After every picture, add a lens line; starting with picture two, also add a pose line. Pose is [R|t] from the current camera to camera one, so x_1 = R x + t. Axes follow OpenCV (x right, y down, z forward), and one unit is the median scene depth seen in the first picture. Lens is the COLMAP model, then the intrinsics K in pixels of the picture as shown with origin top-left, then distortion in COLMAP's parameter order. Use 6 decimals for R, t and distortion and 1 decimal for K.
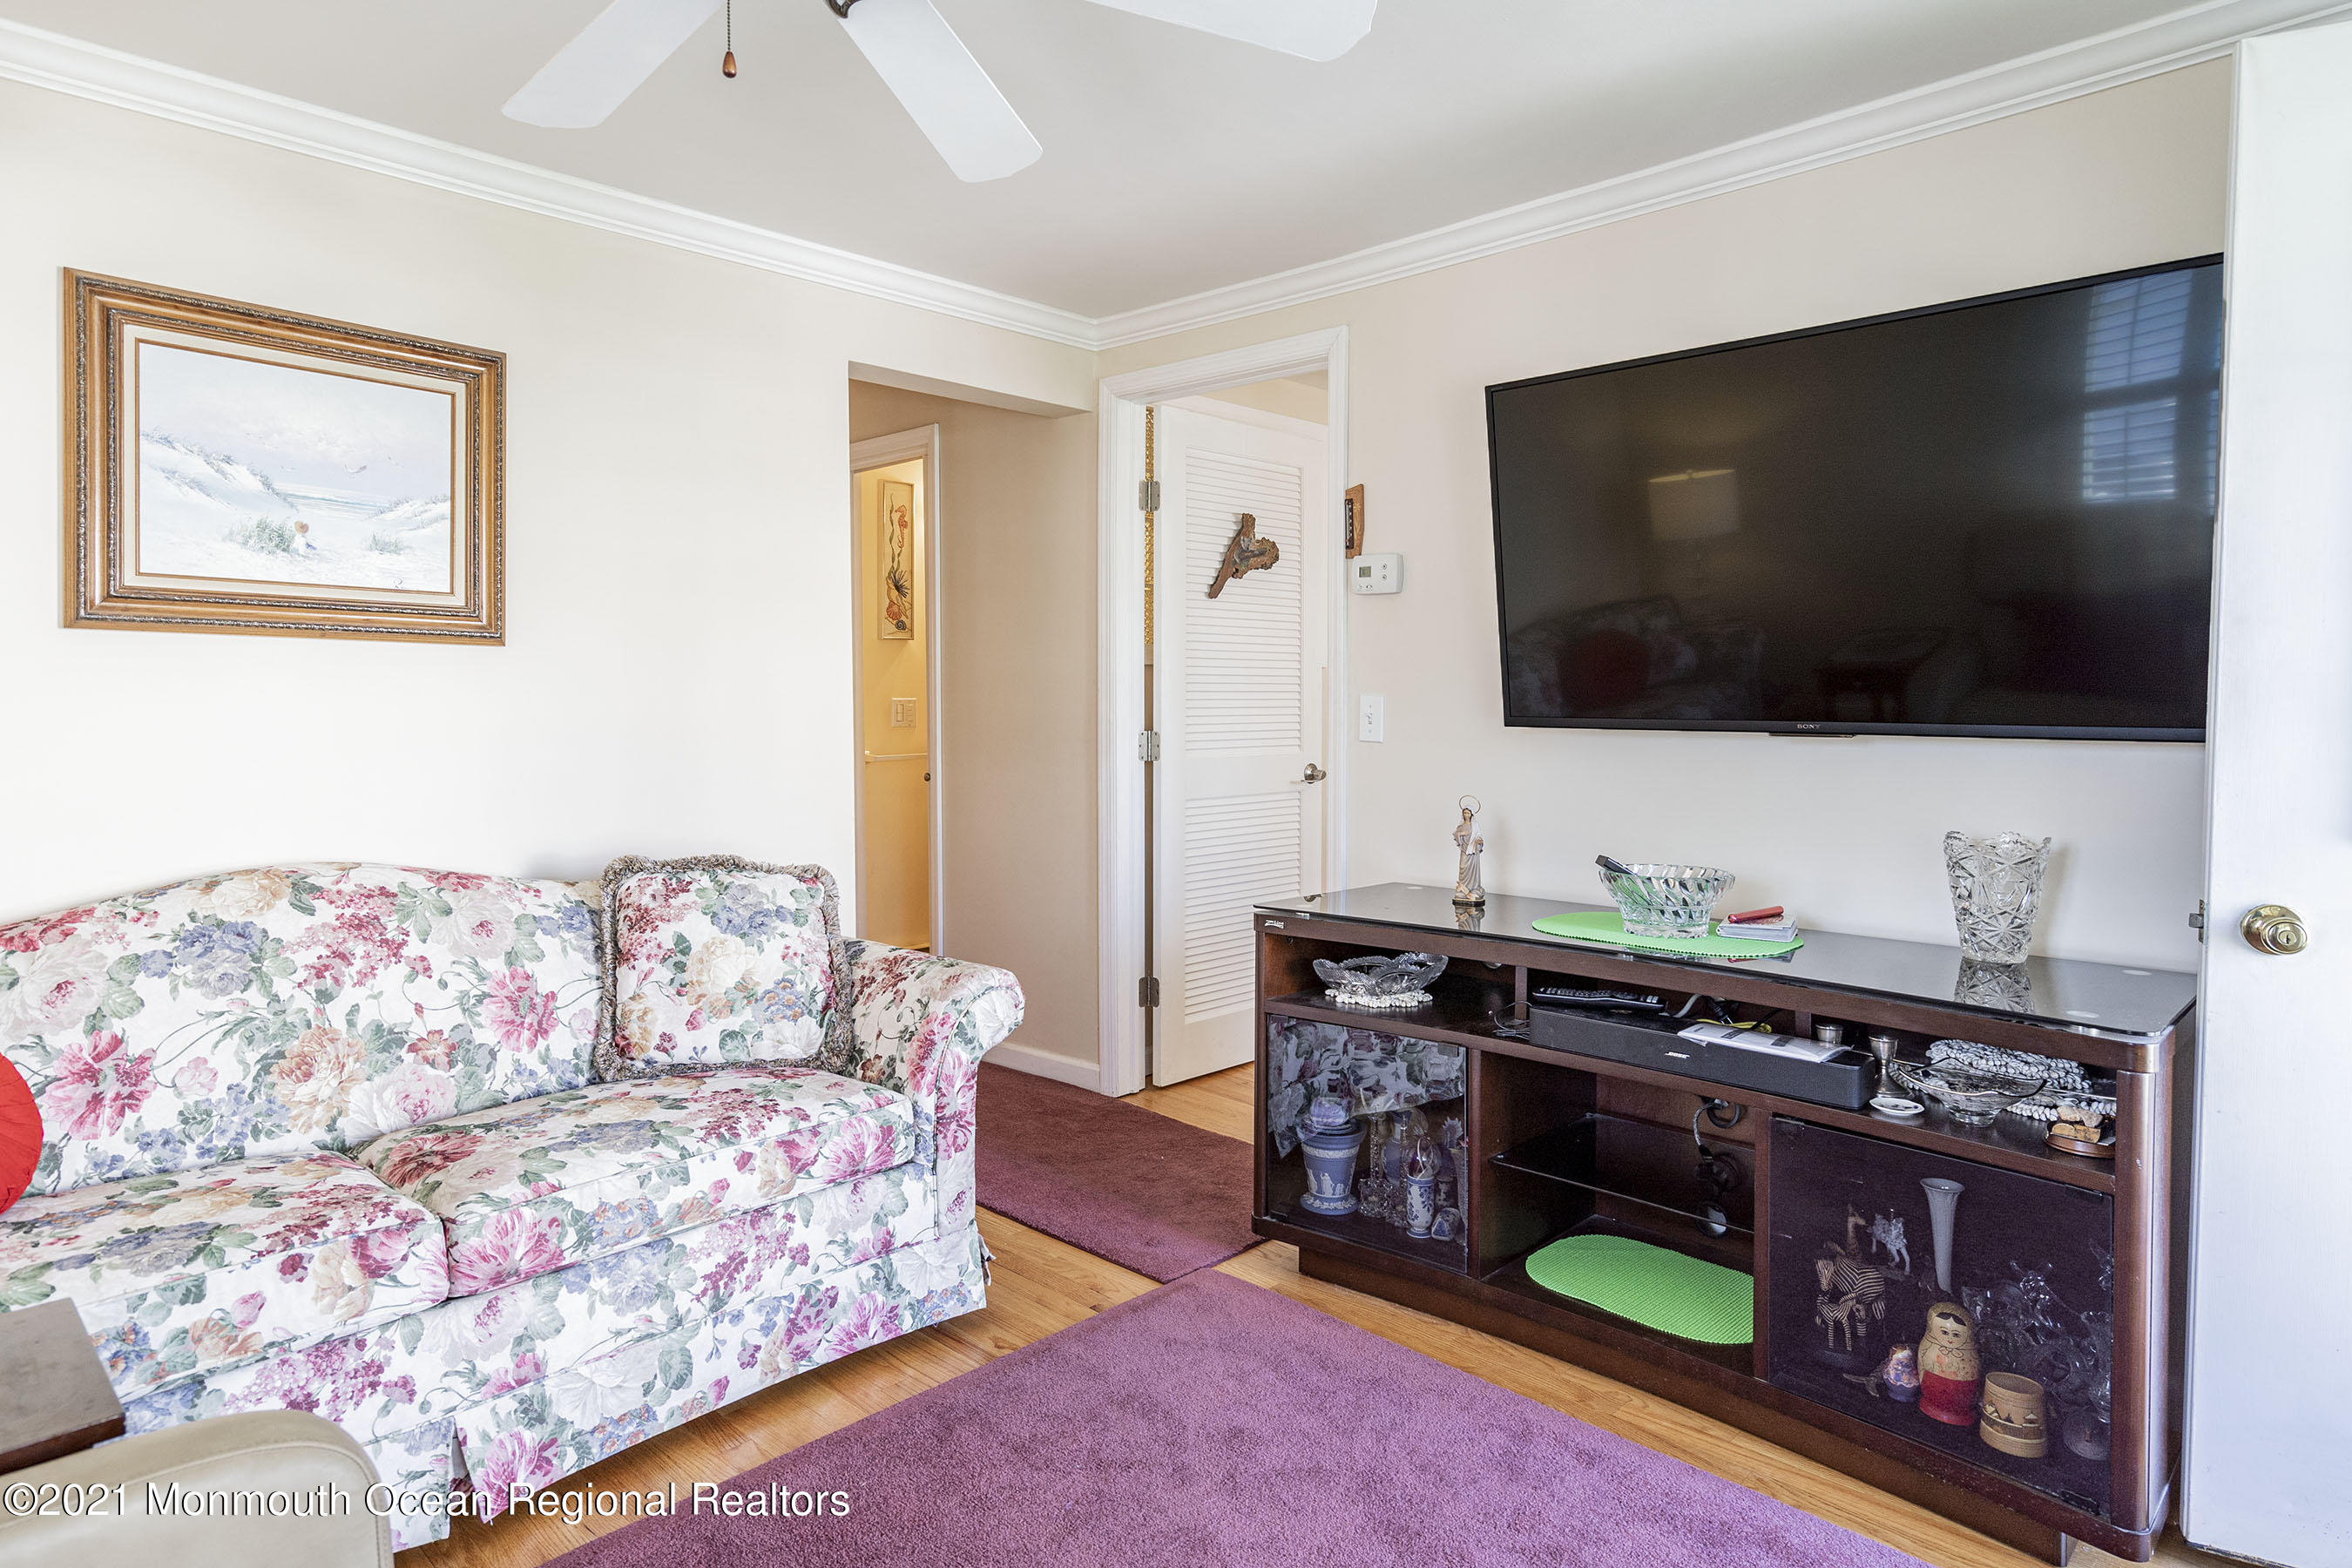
lens RADIAL K [[1319.0, 0, 1176.0], [0, 1319.0, 784.0], [0, 0, 1]] dist [0.002898, 0.000757]
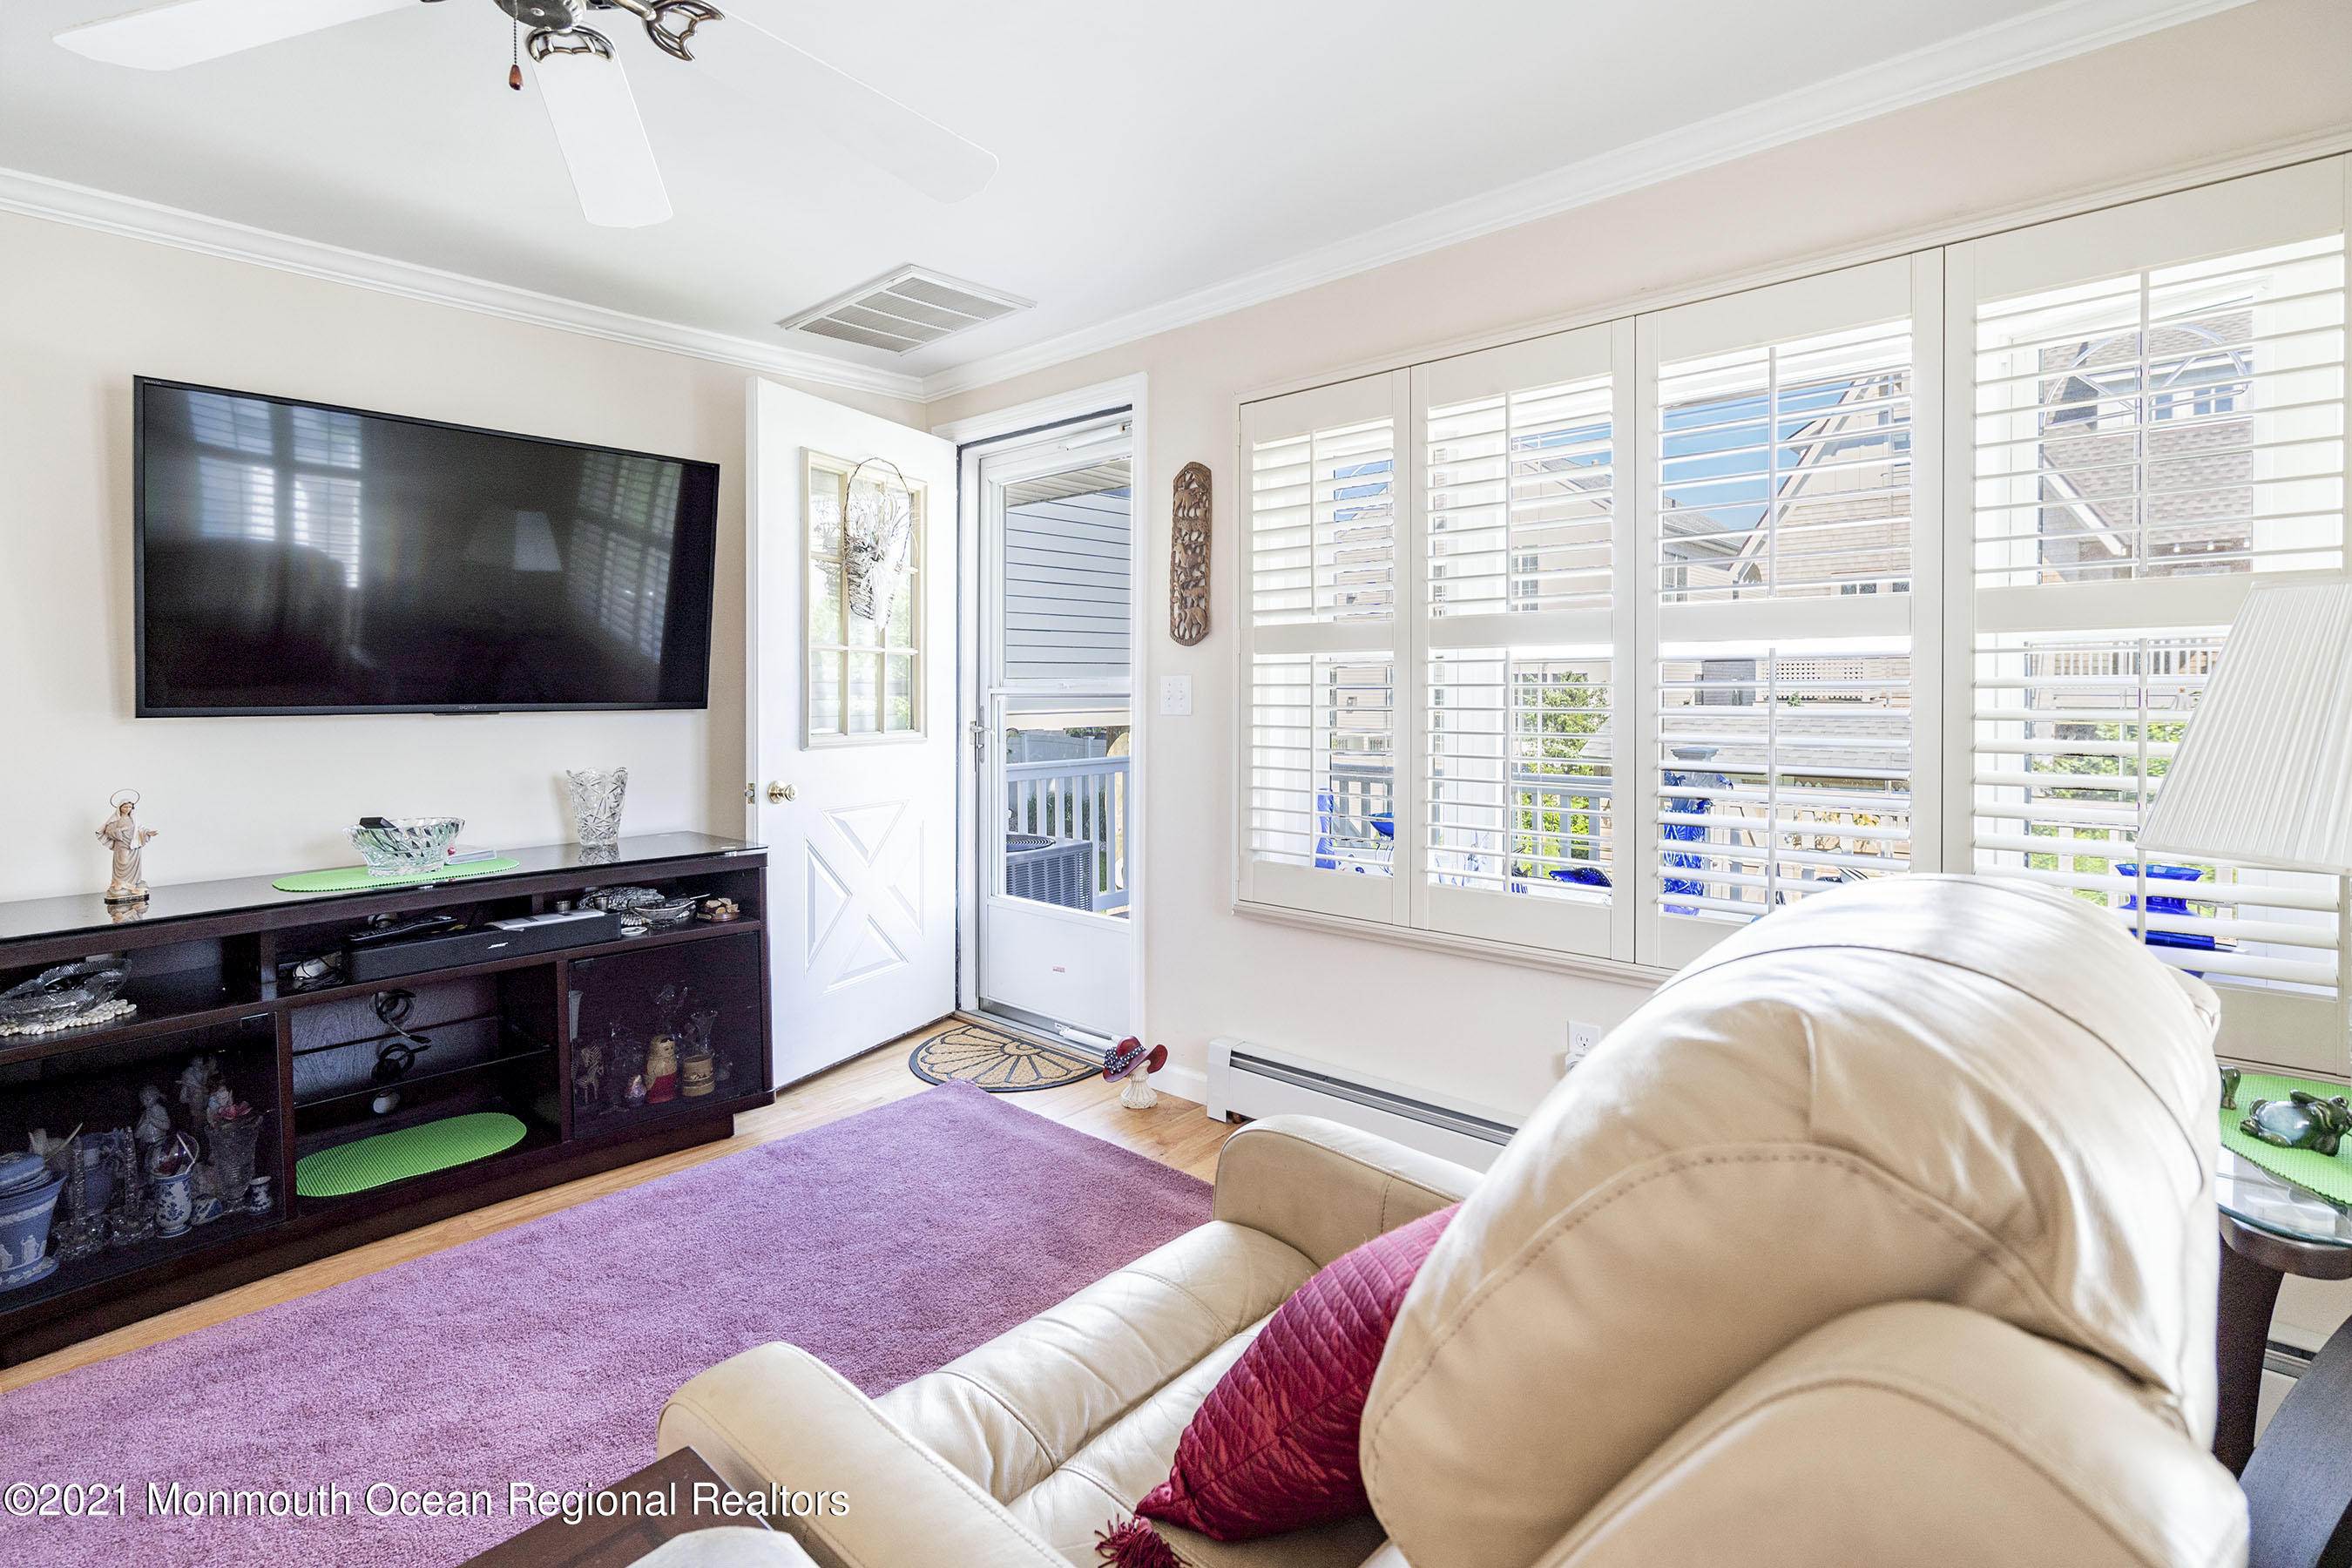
lens RADIAL K [[1090.1, 0, 1175.1], [0, 1090.1, 702.4], [0, 0, 1]] dist [-0.000187, -0.000226]
pose [[-0.037068, -0.017974, 0.999151, -0.741533], [0.068640, 0.997431, 0.020490, -0.022149], [-0.996953, 0.069342, -0.035739, 0.293469]]
